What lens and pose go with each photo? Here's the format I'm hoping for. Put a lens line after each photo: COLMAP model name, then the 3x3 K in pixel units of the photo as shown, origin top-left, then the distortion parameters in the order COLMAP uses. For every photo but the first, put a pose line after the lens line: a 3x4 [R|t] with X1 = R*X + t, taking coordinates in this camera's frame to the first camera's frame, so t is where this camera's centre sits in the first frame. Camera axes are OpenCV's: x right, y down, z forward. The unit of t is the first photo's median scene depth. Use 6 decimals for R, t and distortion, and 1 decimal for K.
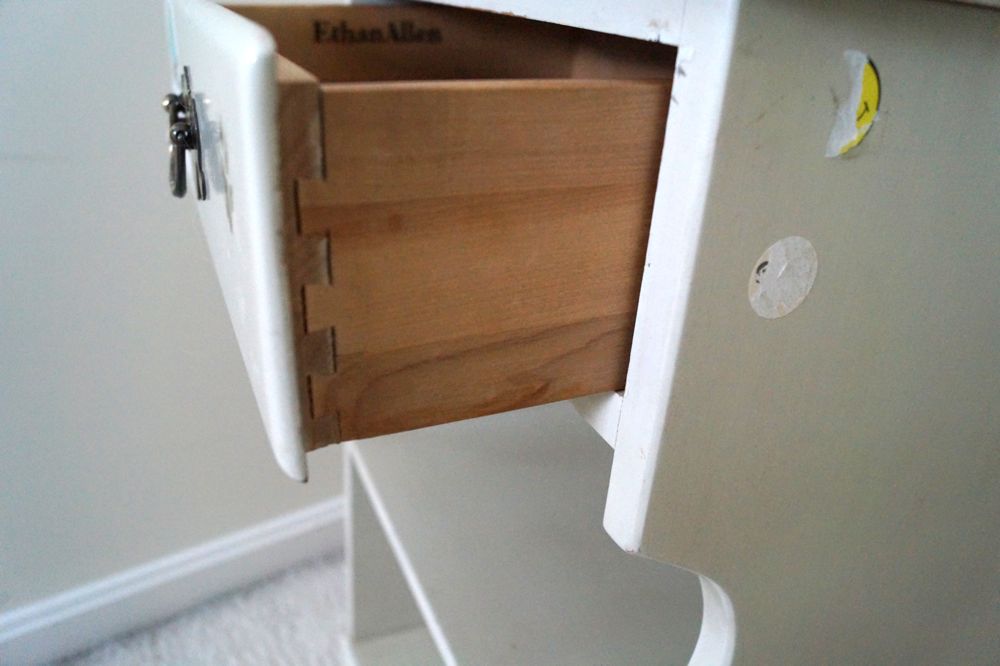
lens RADIAL K [[779.3, 0, 500.0], [0, 779.3, 333.0], [0, 0, 1]] dist [-0.077798, 0.002197]
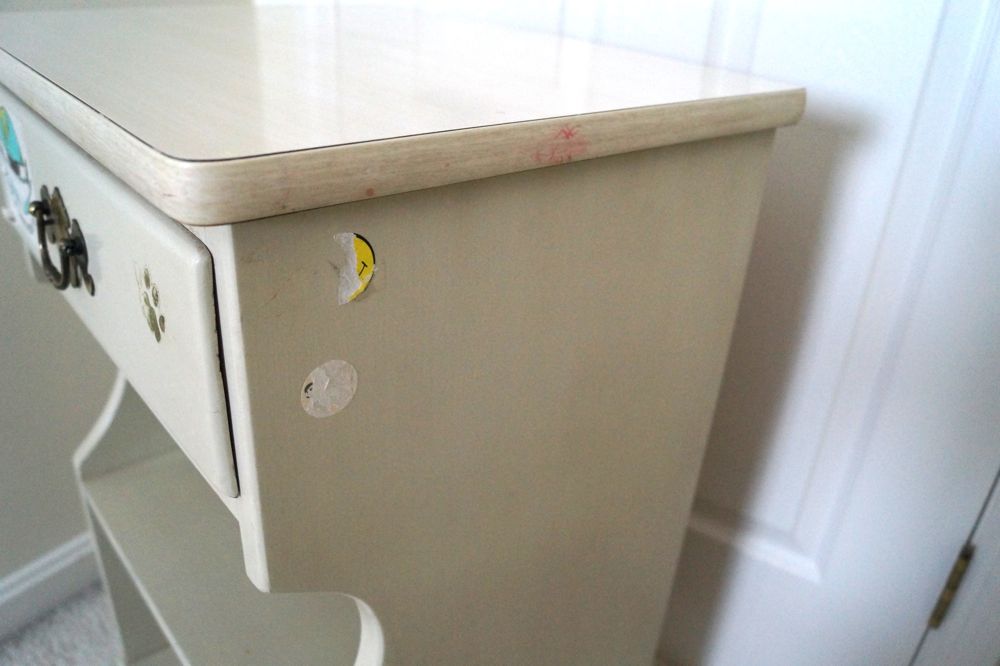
lens RADIAL K [[779.3, 0, 500.0], [0, 779.3, 333.0], [0, 0, 1]] dist [-0.077798, 0.002197]
pose [[0.954485, -0.152042, 0.256594, 0.324572], [0.131583, 0.986723, 0.095206, -0.266900], [-0.267663, -0.057109, 0.961819, -0.412931]]
